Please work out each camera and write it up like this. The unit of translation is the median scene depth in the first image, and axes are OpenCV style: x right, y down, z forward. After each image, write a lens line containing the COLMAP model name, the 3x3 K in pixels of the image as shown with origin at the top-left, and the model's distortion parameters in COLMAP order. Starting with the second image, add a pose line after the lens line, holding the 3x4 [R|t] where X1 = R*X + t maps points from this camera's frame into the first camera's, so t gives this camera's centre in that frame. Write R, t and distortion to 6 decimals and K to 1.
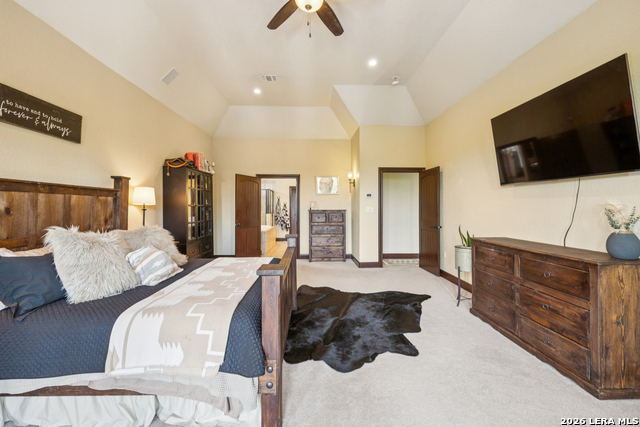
lens RADIAL K [[272.7, 0, 321.7], [0, 272.7, 210.0], [0, 0, 1]] dist [0.003572, -0.001707]
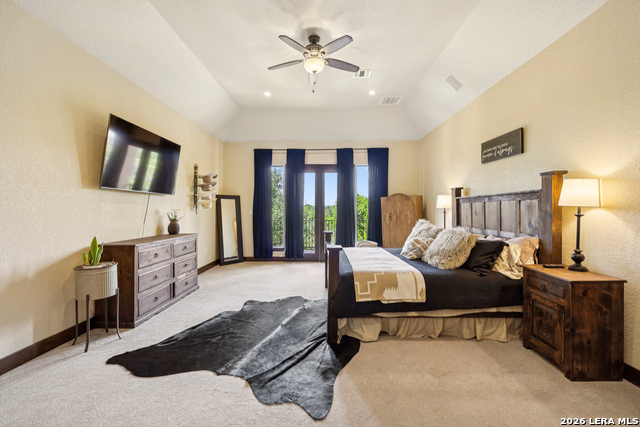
lens RADIAL K [[272.7, 0, 318.1], [0, 272.7, 213.9], [0, 0, 1]] dist [0.003572, -0.001707]
pose [[-0.999426, 0.001278, 0.033863, -0.112257], [0.001784, 0.999887, 0.014927, -0.018098], [-0.033840, 0.014979, -0.999315, 2.266365]]
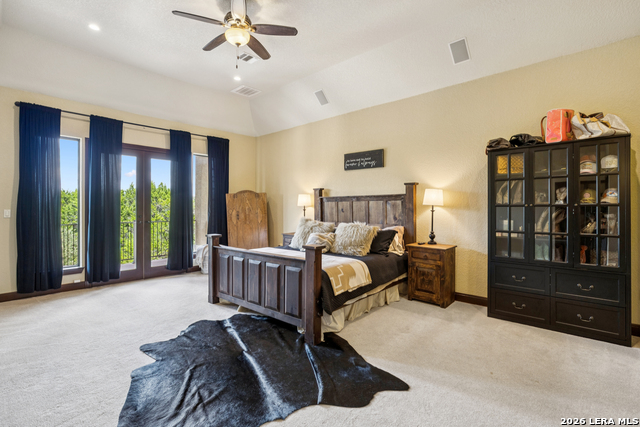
lens RADIAL K [[306.2, 0, 319.7], [0, 306.2, 208.5], [0, 0, 1]] dist [-0.006184, 0.001387]
pose [[-0.670720, 0.006524, -0.741682, 0.674590], [0.003680, 0.999978, 0.005467, -0.021946], [0.741701, 0.000937, -0.670730, 2.014786]]
